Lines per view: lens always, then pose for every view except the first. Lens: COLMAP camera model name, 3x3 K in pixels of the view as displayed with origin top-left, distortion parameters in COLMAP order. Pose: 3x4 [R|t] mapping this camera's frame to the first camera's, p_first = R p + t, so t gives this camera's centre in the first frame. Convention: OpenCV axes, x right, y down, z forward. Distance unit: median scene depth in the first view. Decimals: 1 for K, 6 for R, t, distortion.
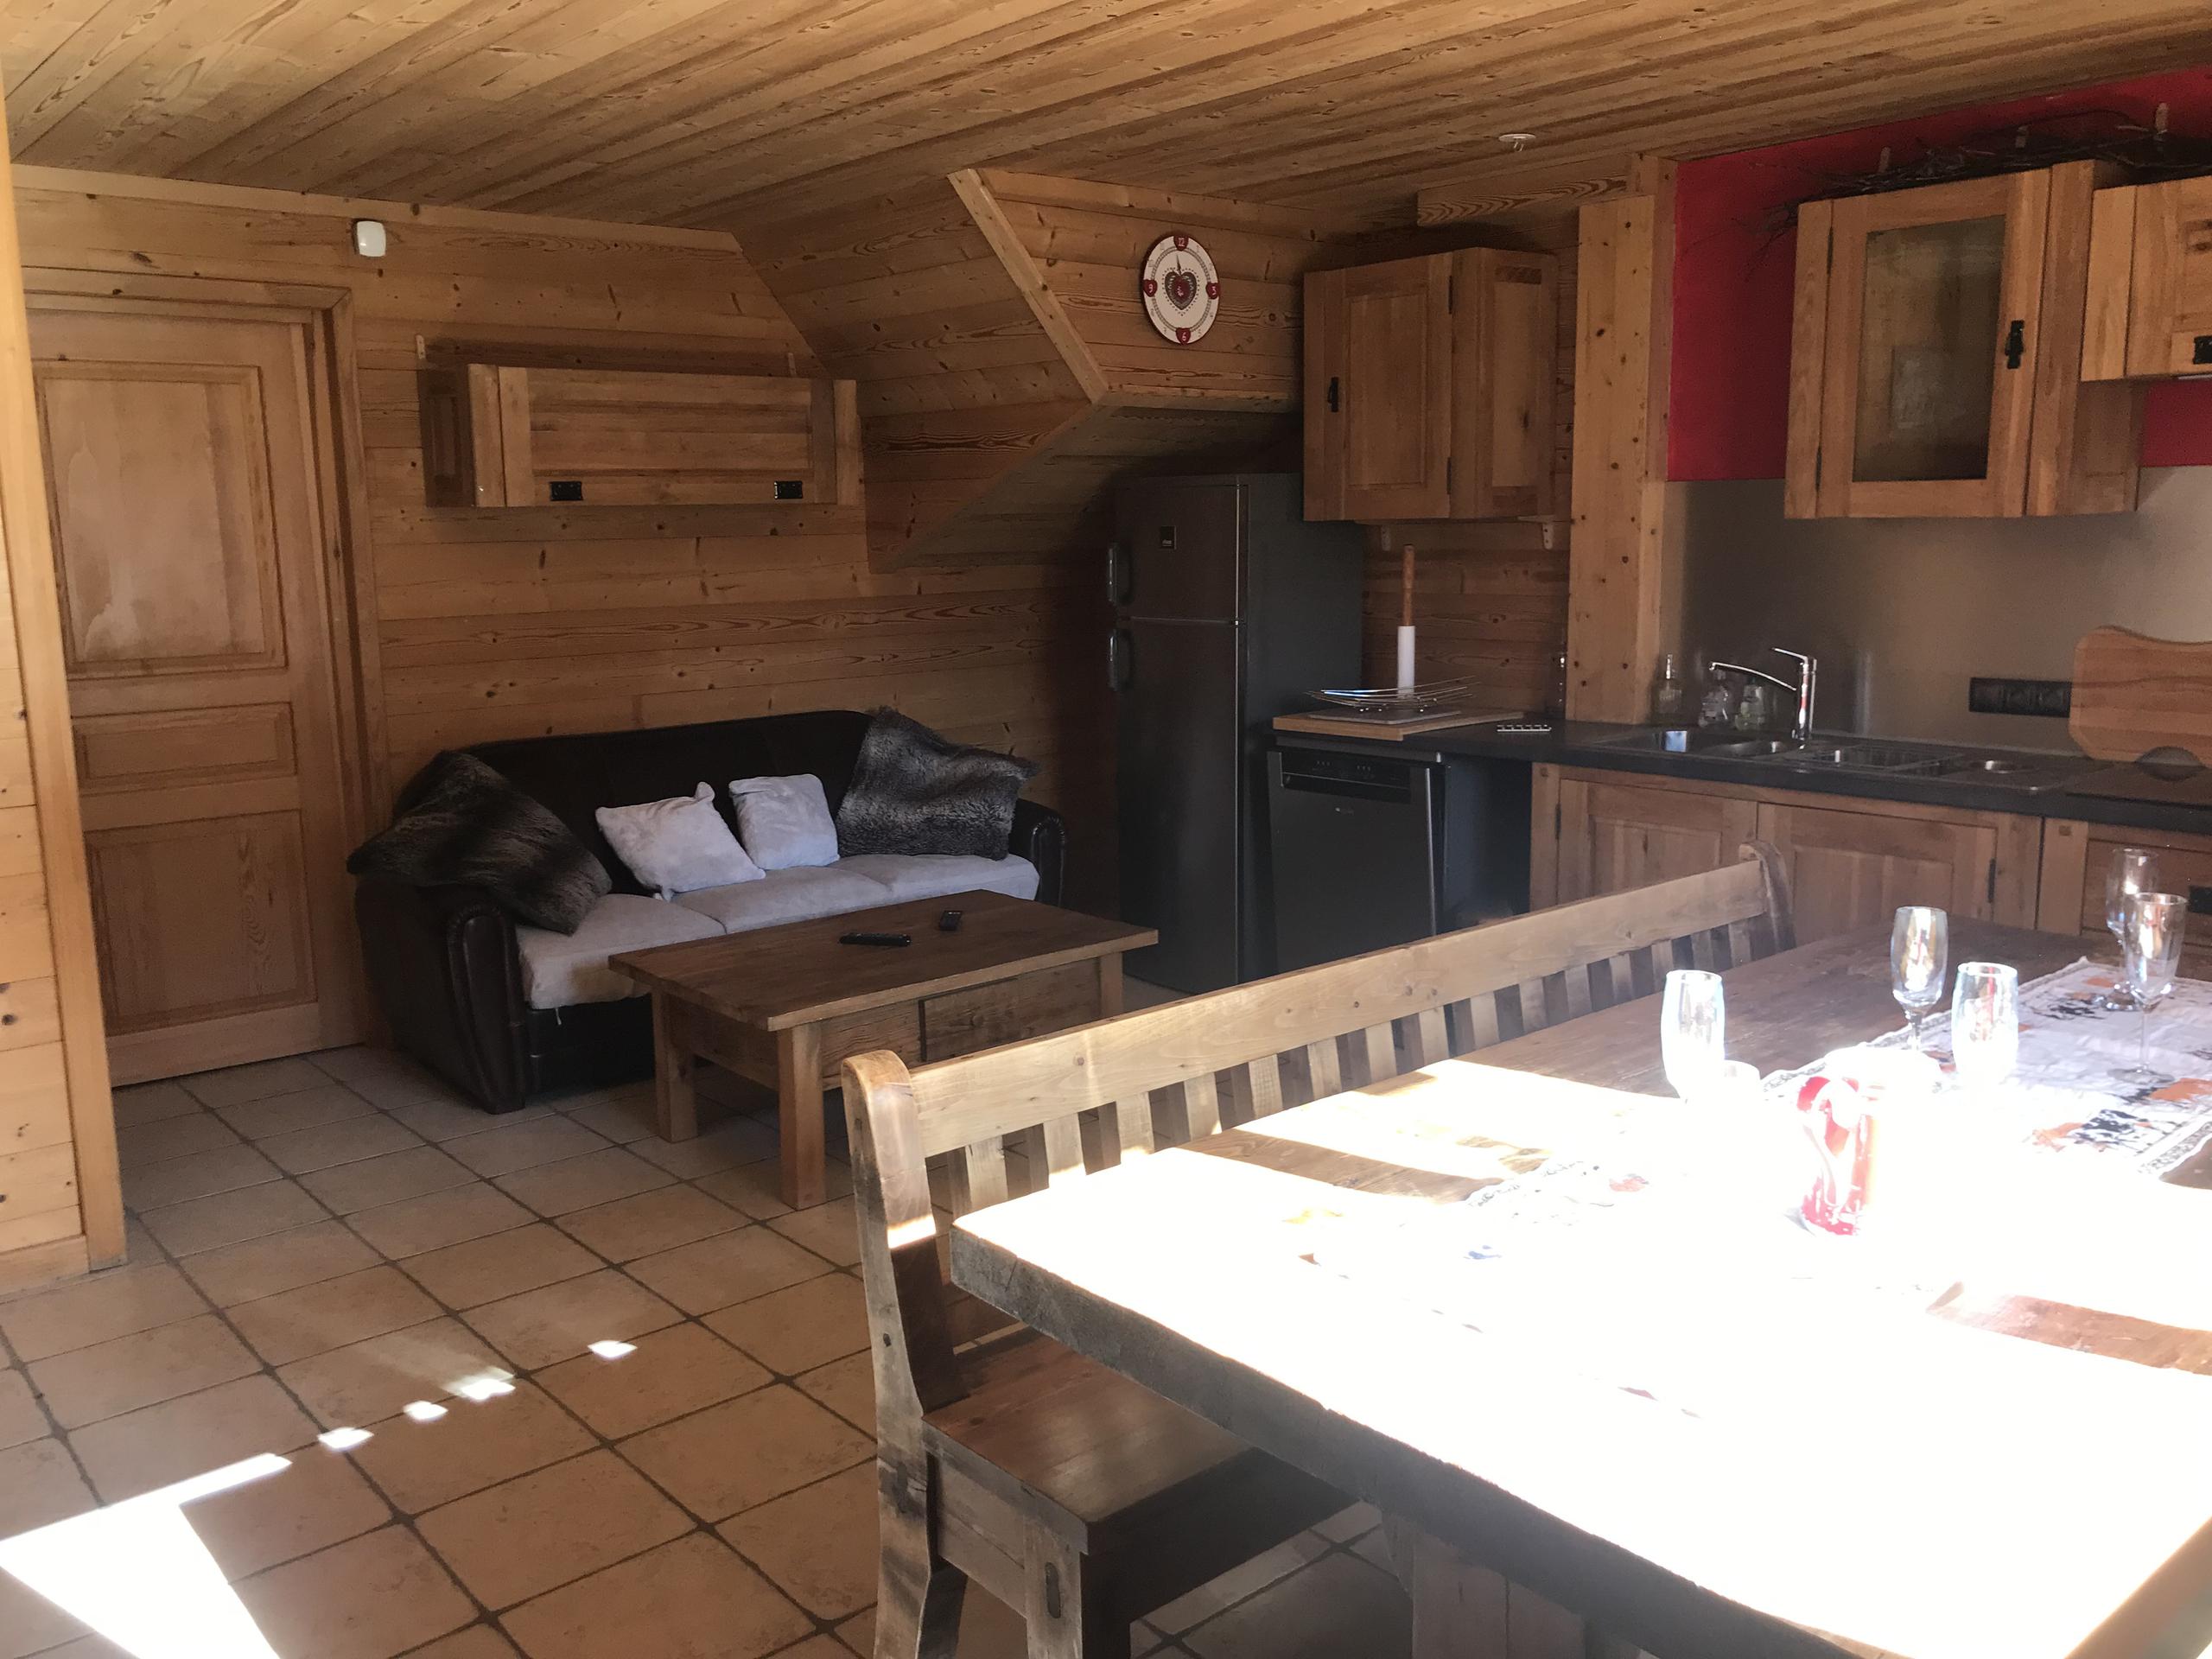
lens RADIAL K [[1817.4, 0, 1068.5], [0, 1817.4, 824.2], [0, 0, 1]] dist [0.088988, -0.131516]
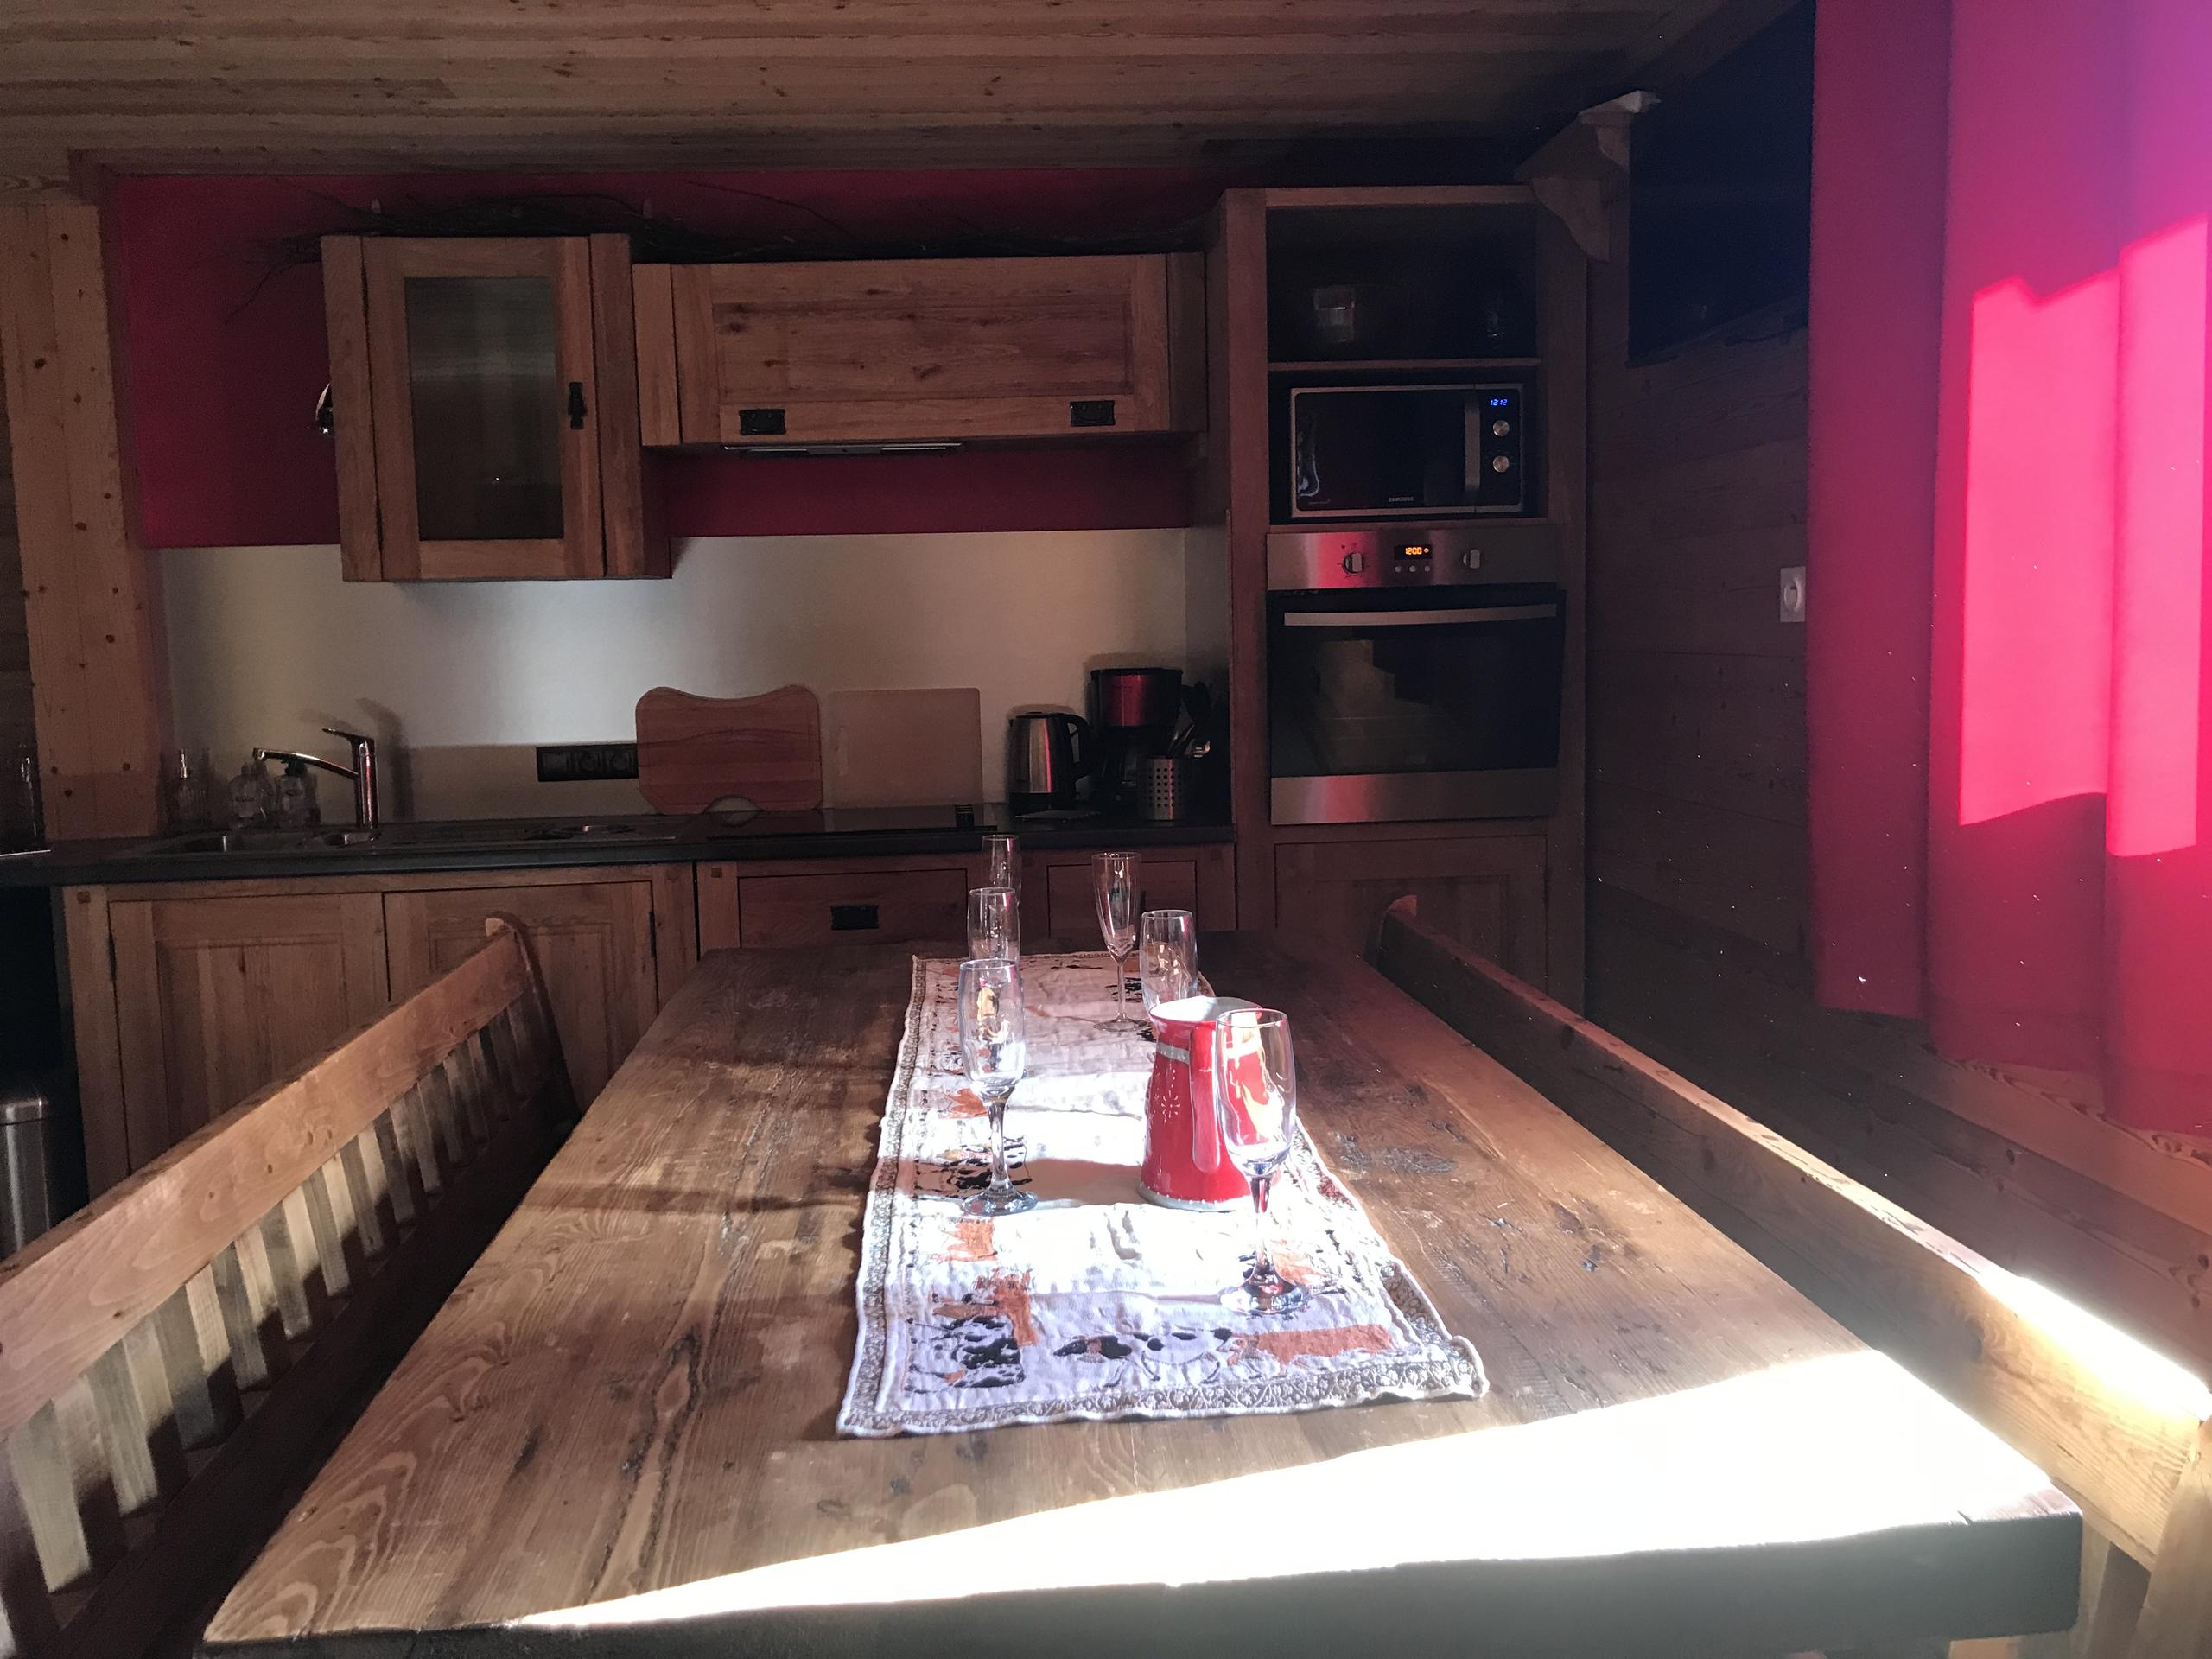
lens RADIAL K [[1817.4, 0, 1068.5], [0, 1817.4, 824.2], [0, 0, 1]] dist [0.088988, -0.131516]
pose [[0.585327, -0.083293, 0.806508, -0.119264], [0.152467, 0.988271, -0.008589, 0.011133], [-0.796333, 0.127993, 0.591161, 0.171825]]
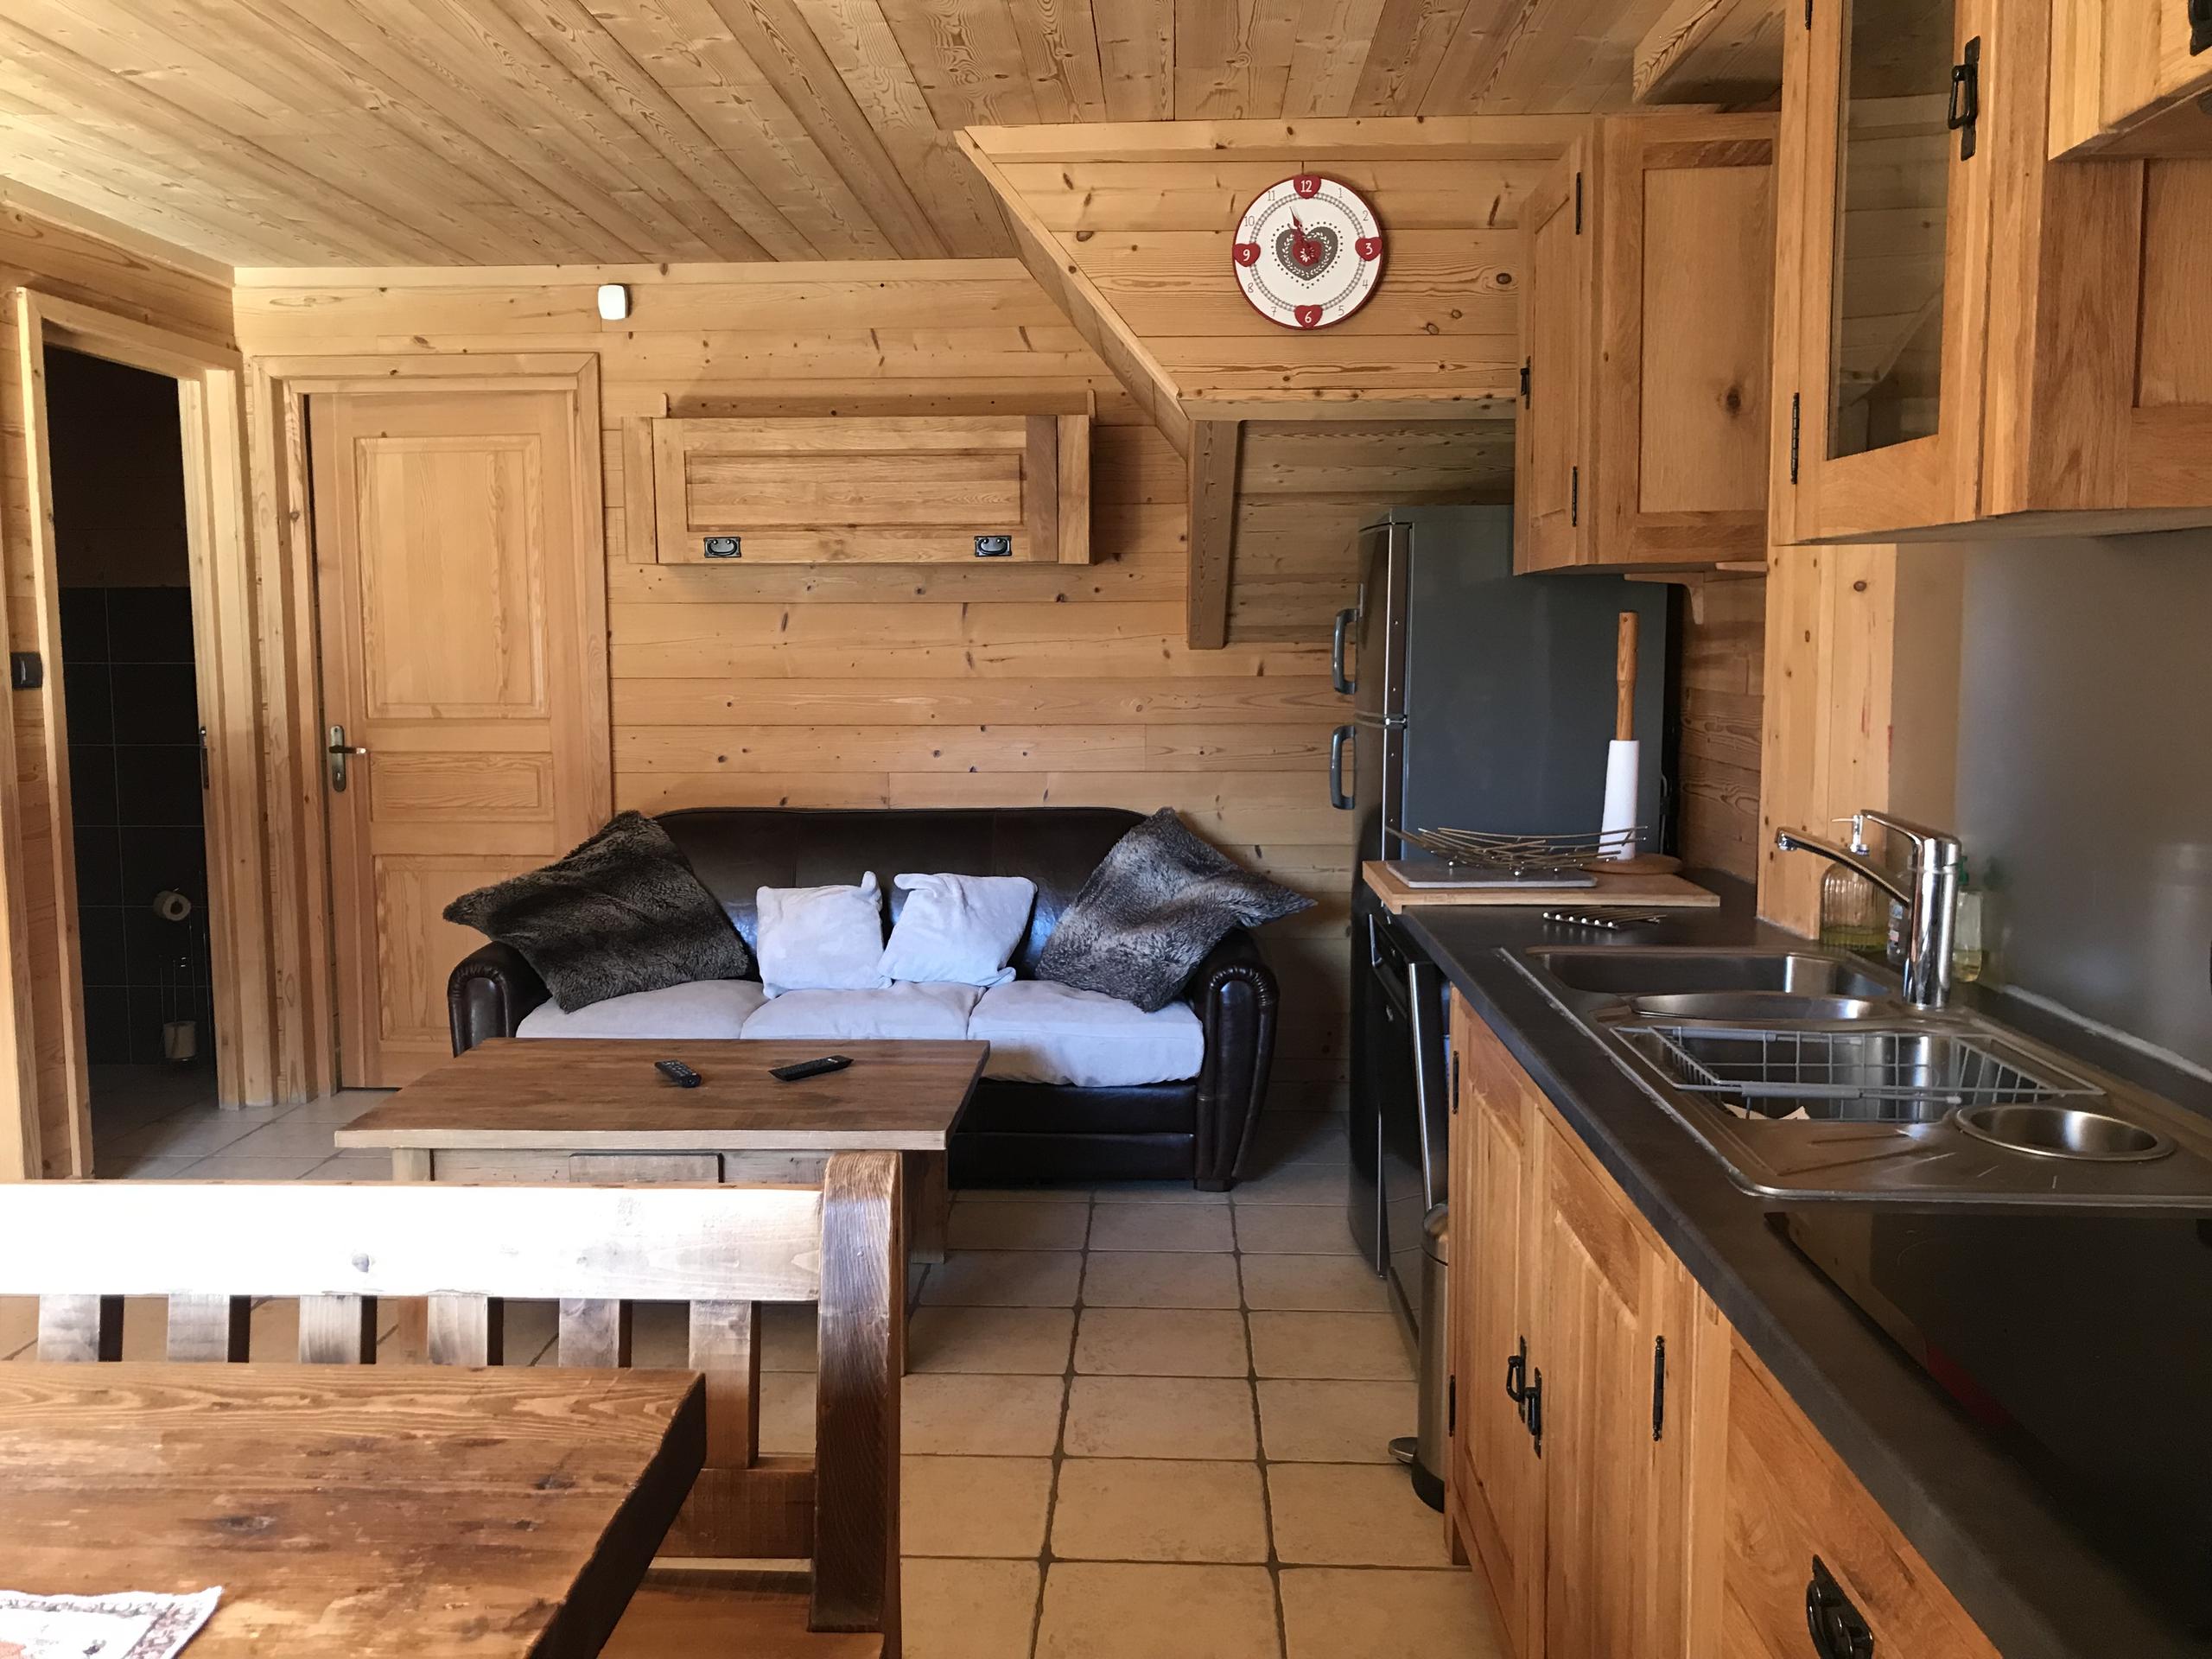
lens RADIAL K [[1817.4, 0, 1068.5], [0, 1817.4, 824.2], [0, 0, 1]] dist [0.088988, -0.131516]
pose [[0.730938, 0.085249, -0.677099, 0.513075], [-0.124547, 0.992168, -0.009534, -0.054027], [0.670983, 0.091299, 0.735830, 0.445465]]
